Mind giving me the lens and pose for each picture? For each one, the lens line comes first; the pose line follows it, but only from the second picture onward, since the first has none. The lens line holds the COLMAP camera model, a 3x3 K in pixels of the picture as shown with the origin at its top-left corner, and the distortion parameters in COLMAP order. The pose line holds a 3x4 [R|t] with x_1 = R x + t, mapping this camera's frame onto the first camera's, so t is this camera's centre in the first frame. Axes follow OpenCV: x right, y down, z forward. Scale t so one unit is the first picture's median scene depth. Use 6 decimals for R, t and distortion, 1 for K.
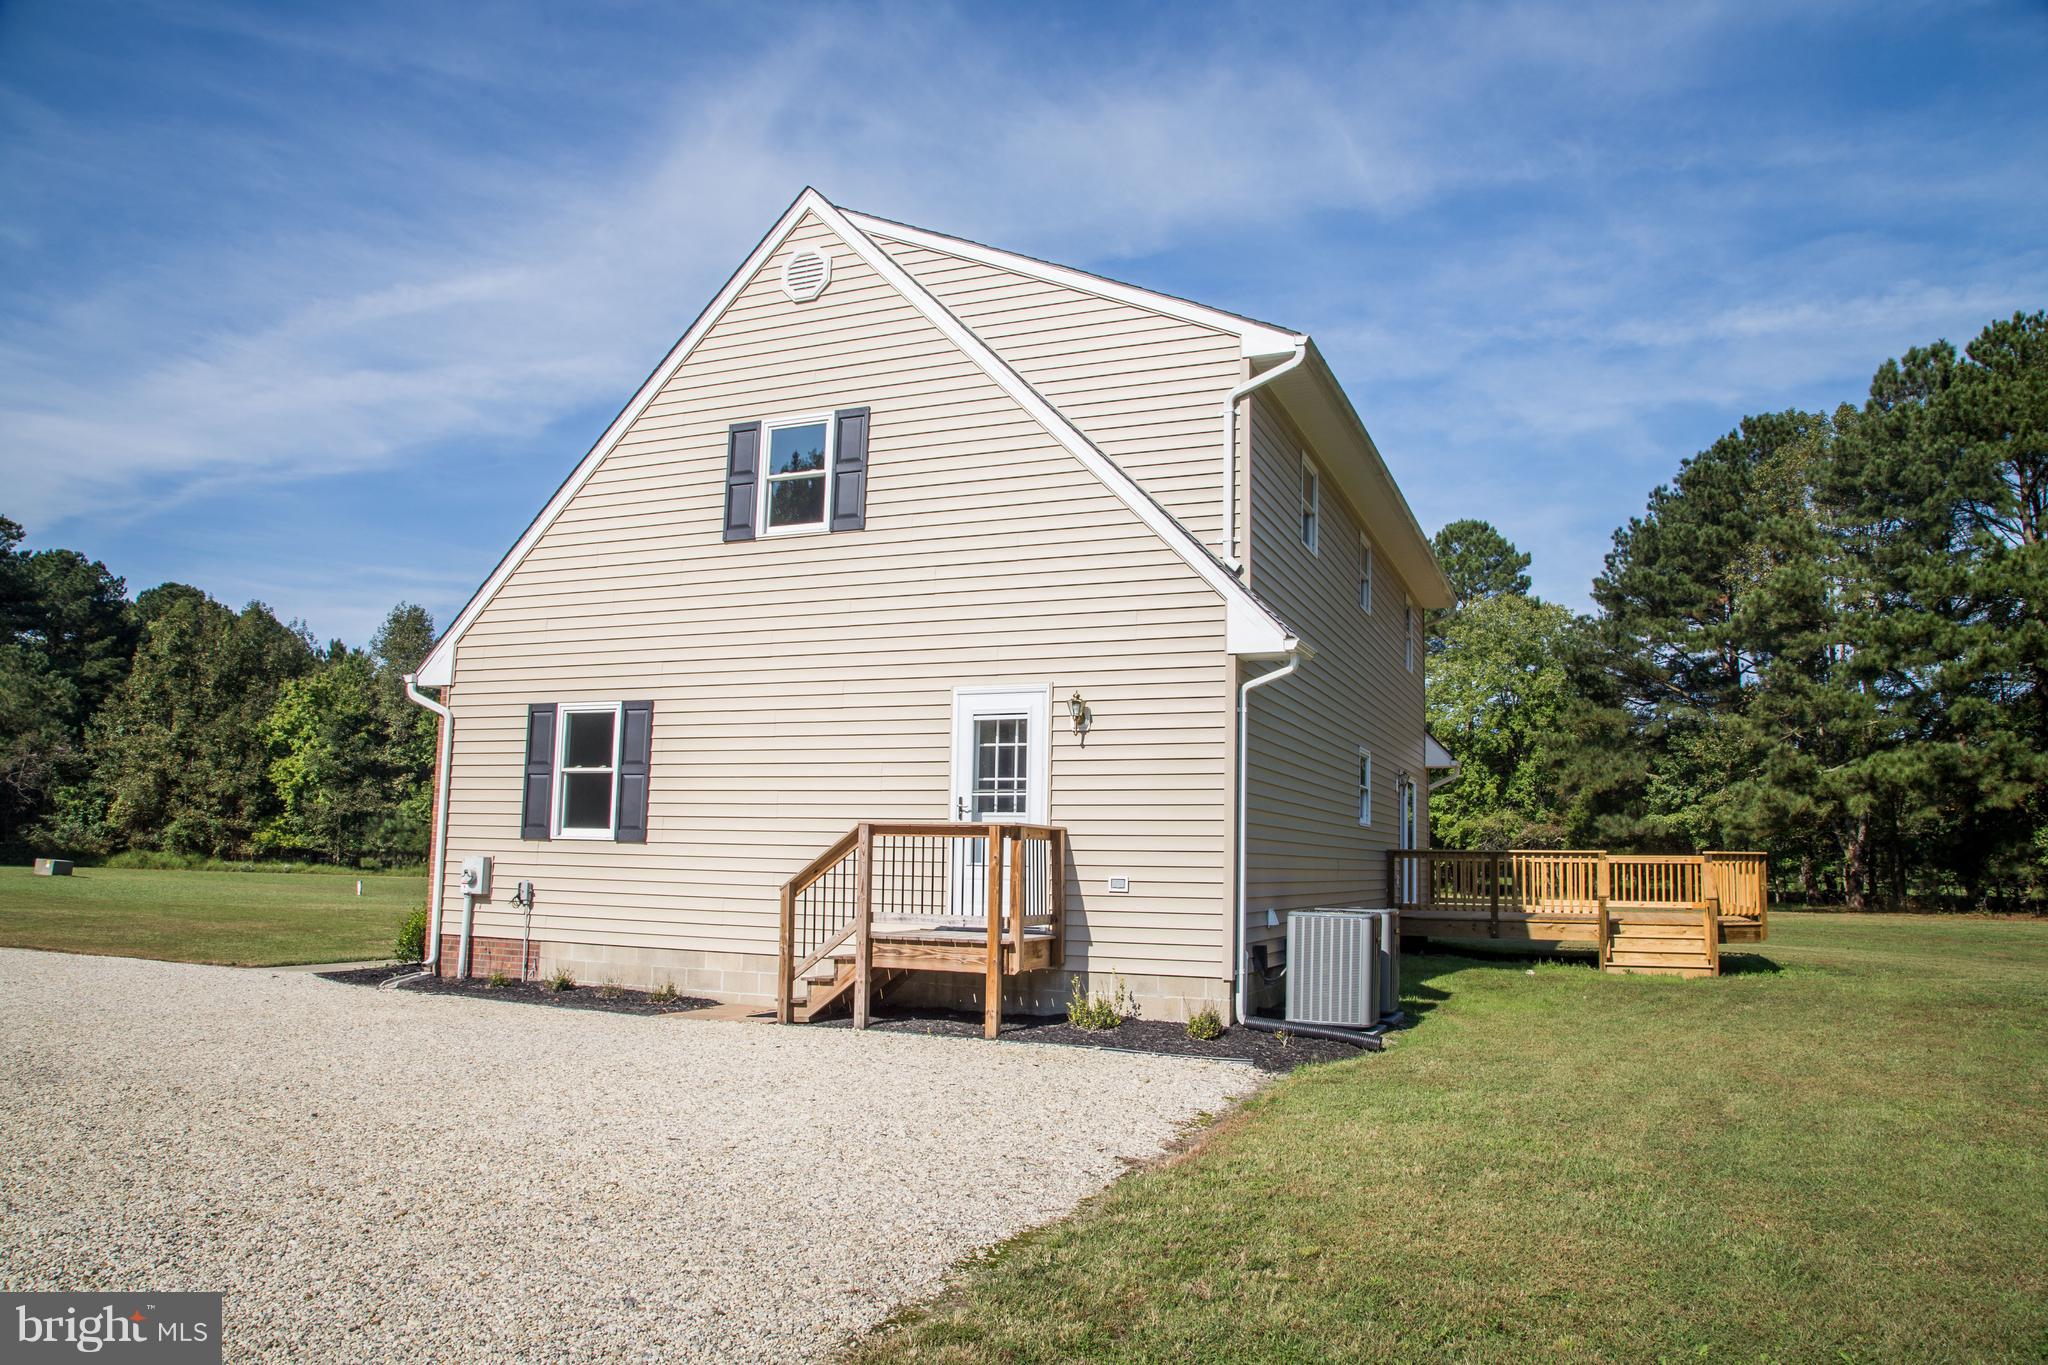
lens RADIAL K [[1396.3, 0, 1026.5], [0, 1396.3, 670.9], [0, 0, 1]] dist [-0.067647, 0.004668]
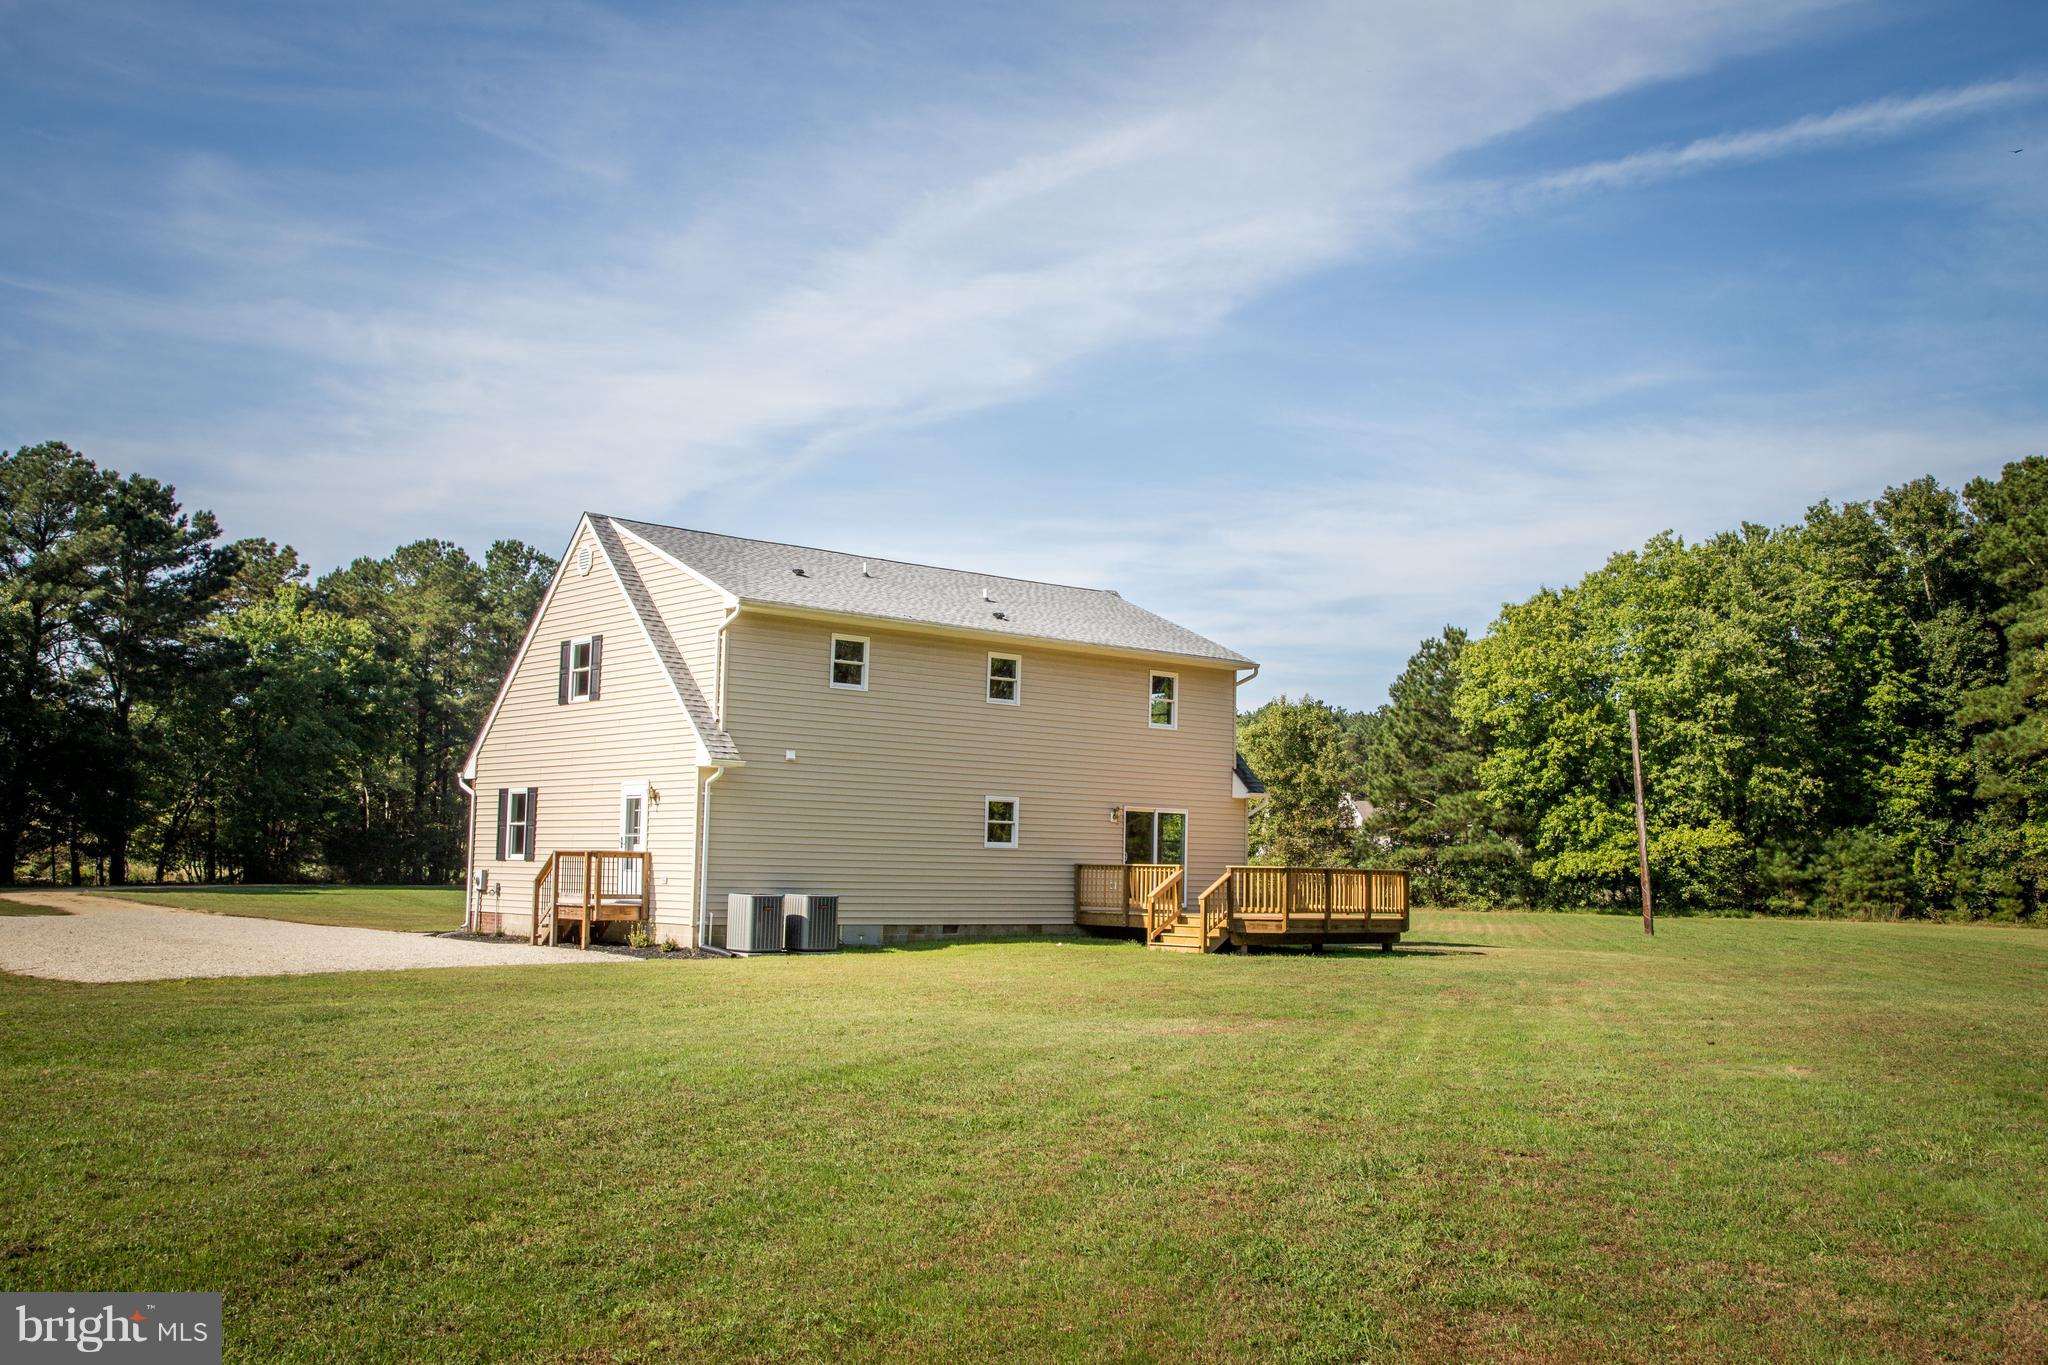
lens RADIAL K [[1928.0, 0, 1020.4], [0, 1928.0, 692.9], [0, 0, 1]] dist [0.003205, 0.000000]
pose [[0.897111, -0.044785, -0.439530, 1.482932], [0.059976, 0.997985, 0.020727, -0.122391], [0.437716, -0.044956, 0.897989, -1.074400]]
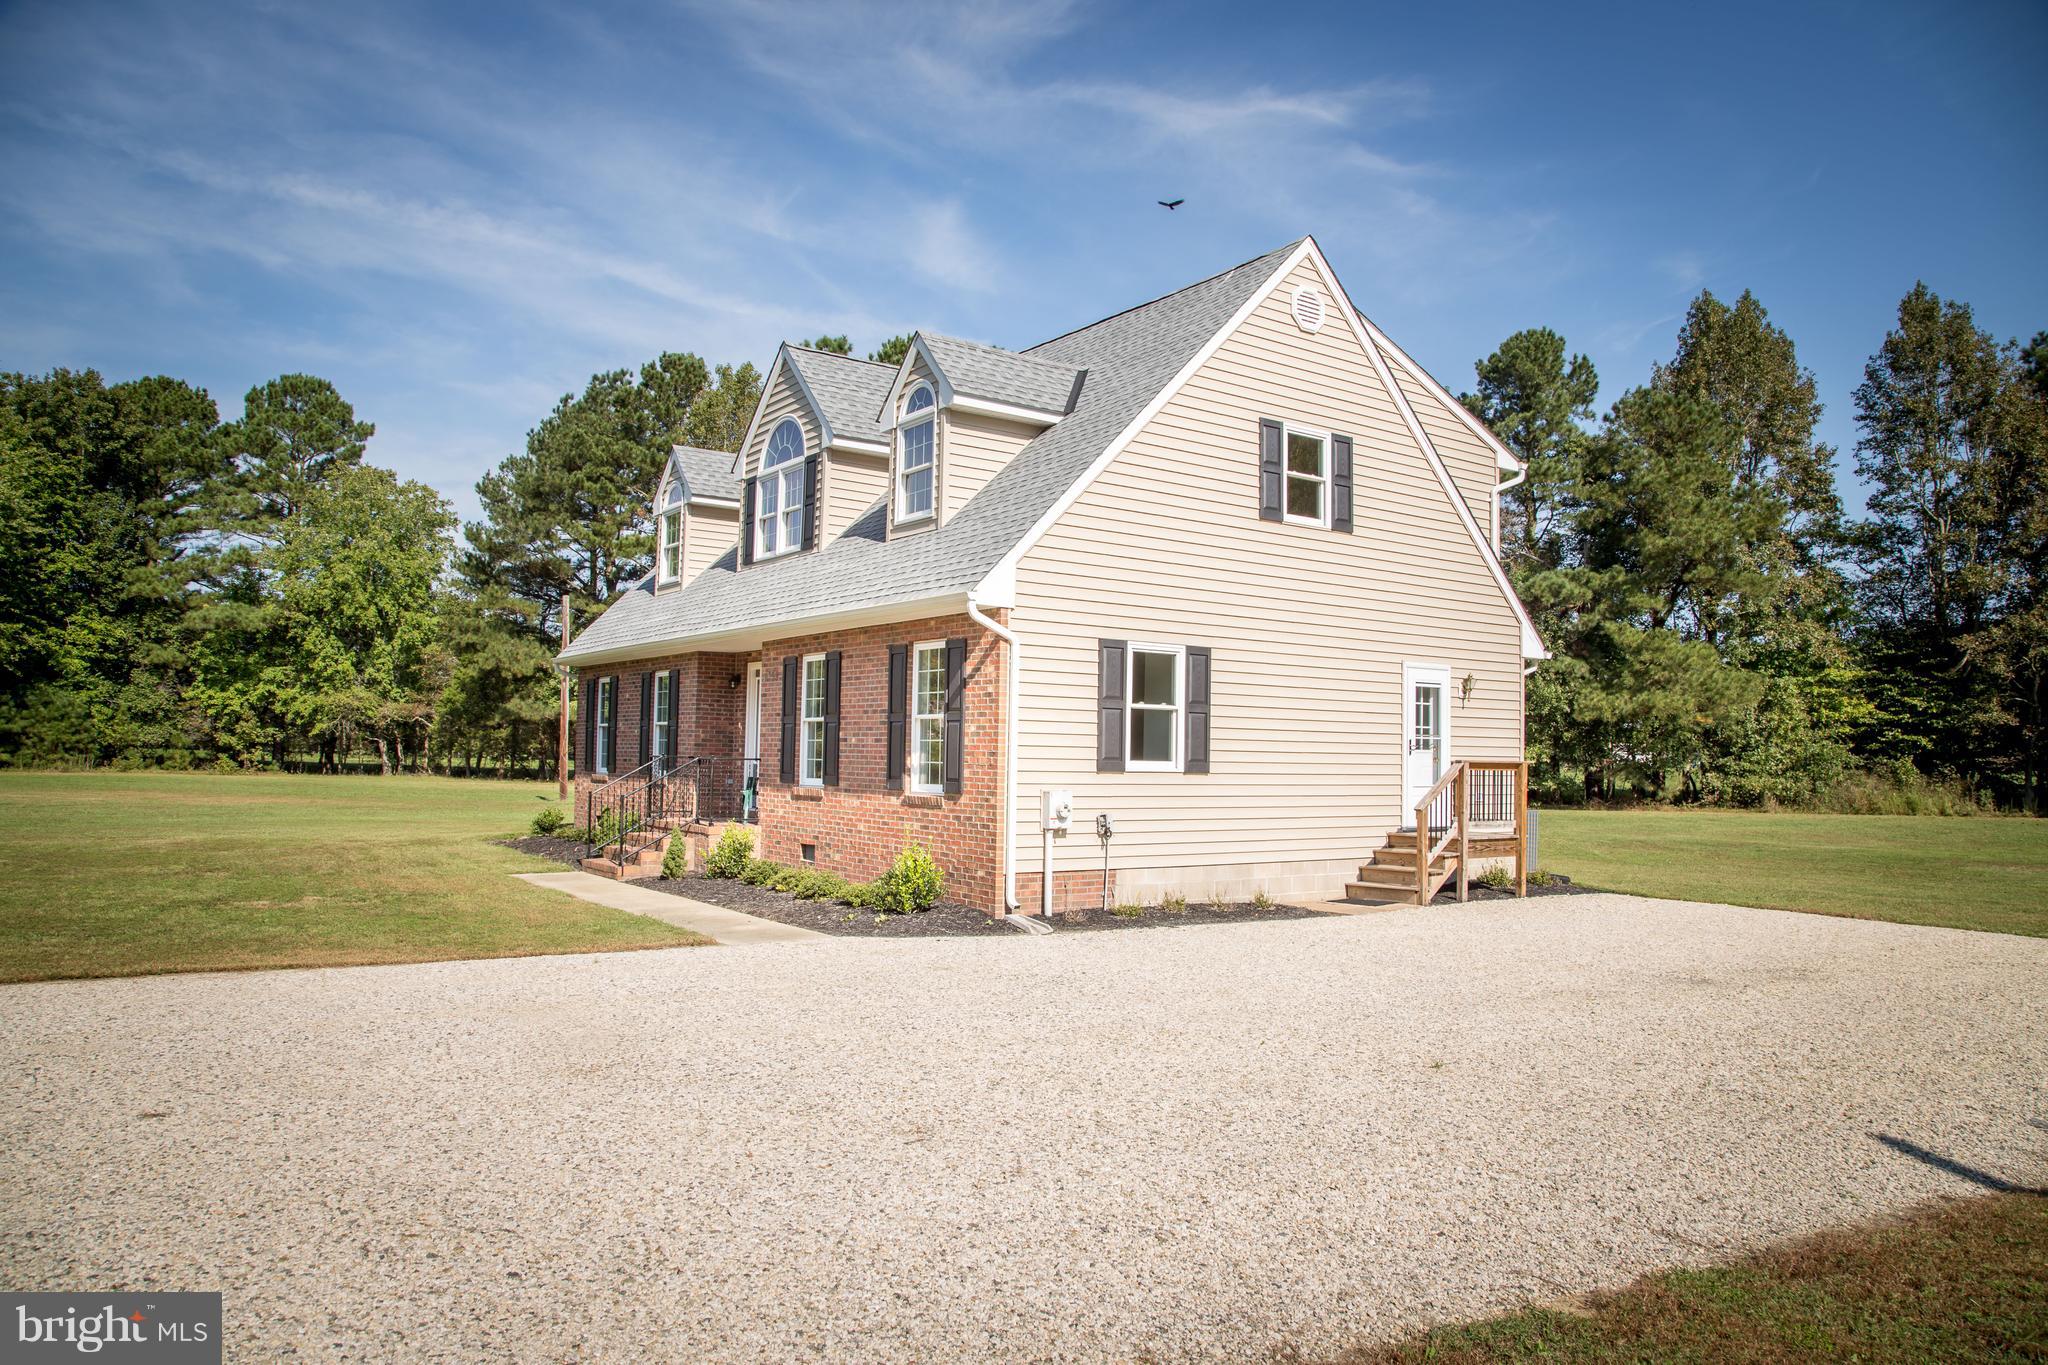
lens RADIAL K [[1396.3, 0, 1014.0], [0, 1396.3, 661.6], [0, 0, 1]] dist [-0.067647, 0.004668]
pose [[0.513202, 0.046834, 0.856989, -1.301087], [-0.123582, 0.992137, 0.019787, 0.029390], [-0.849324, -0.116064, 0.514955, 0.544185]]
